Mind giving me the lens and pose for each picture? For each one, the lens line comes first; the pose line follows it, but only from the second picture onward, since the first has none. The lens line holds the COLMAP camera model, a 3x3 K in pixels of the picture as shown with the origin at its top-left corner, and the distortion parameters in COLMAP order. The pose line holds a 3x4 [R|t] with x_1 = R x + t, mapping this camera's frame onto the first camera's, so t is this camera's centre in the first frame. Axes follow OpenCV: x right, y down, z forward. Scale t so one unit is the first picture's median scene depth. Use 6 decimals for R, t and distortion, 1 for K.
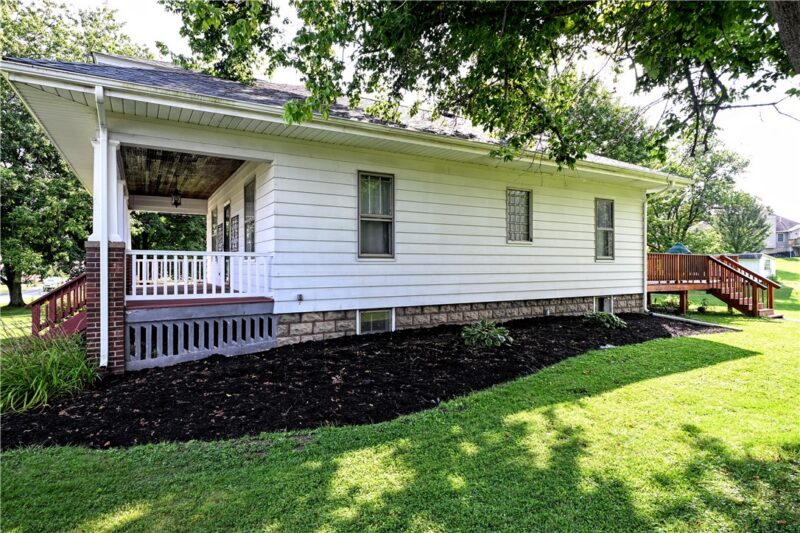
lens RADIAL K [[452.7, 0, 400.0], [0, 452.7, 266.5], [0, 0, 1]] dist [-0.003309, -0.000637]
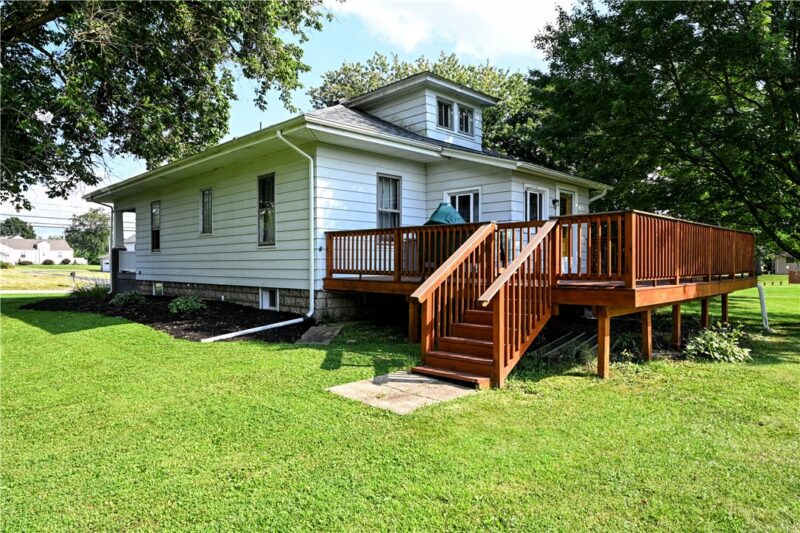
lens RADIAL K [[501.8, 0, 400.0], [0, 501.8, 266.5], [0, 0, 1]] dist [-0.003061, -0.000218]
pose [[0.252192, 0.005426, -0.967662, 1.944066], [-0.000012, 0.999984, 0.005604, 0.026090], [0.967677, -0.001401, 0.252188, 1.361714]]
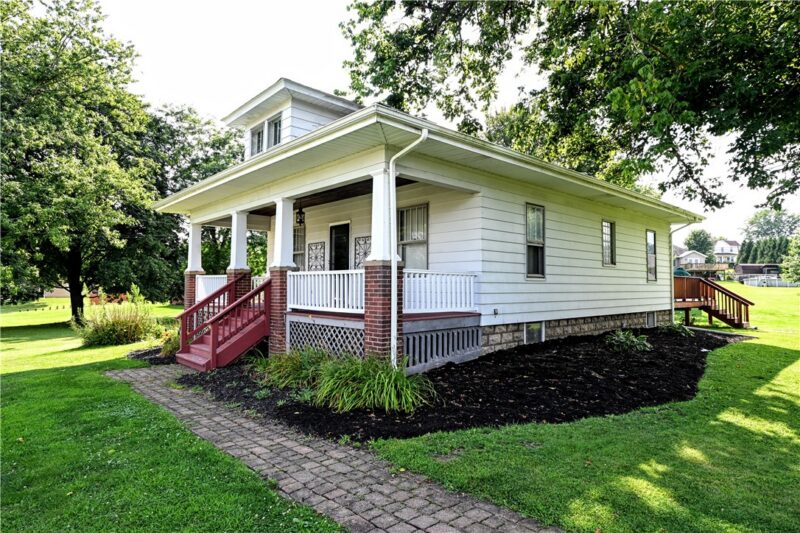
lens RADIAL K [[478.3, 0, 400.0], [0, 478.3, 266.5], [0, 0, 1]] dist [-0.008694, -0.000873]
pose [[0.976727, 0.015554, 0.213923, -0.627935], [-0.006497, 0.999055, -0.042973, 0.006869], [-0.214389, 0.040583, 0.975905, -0.115835]]
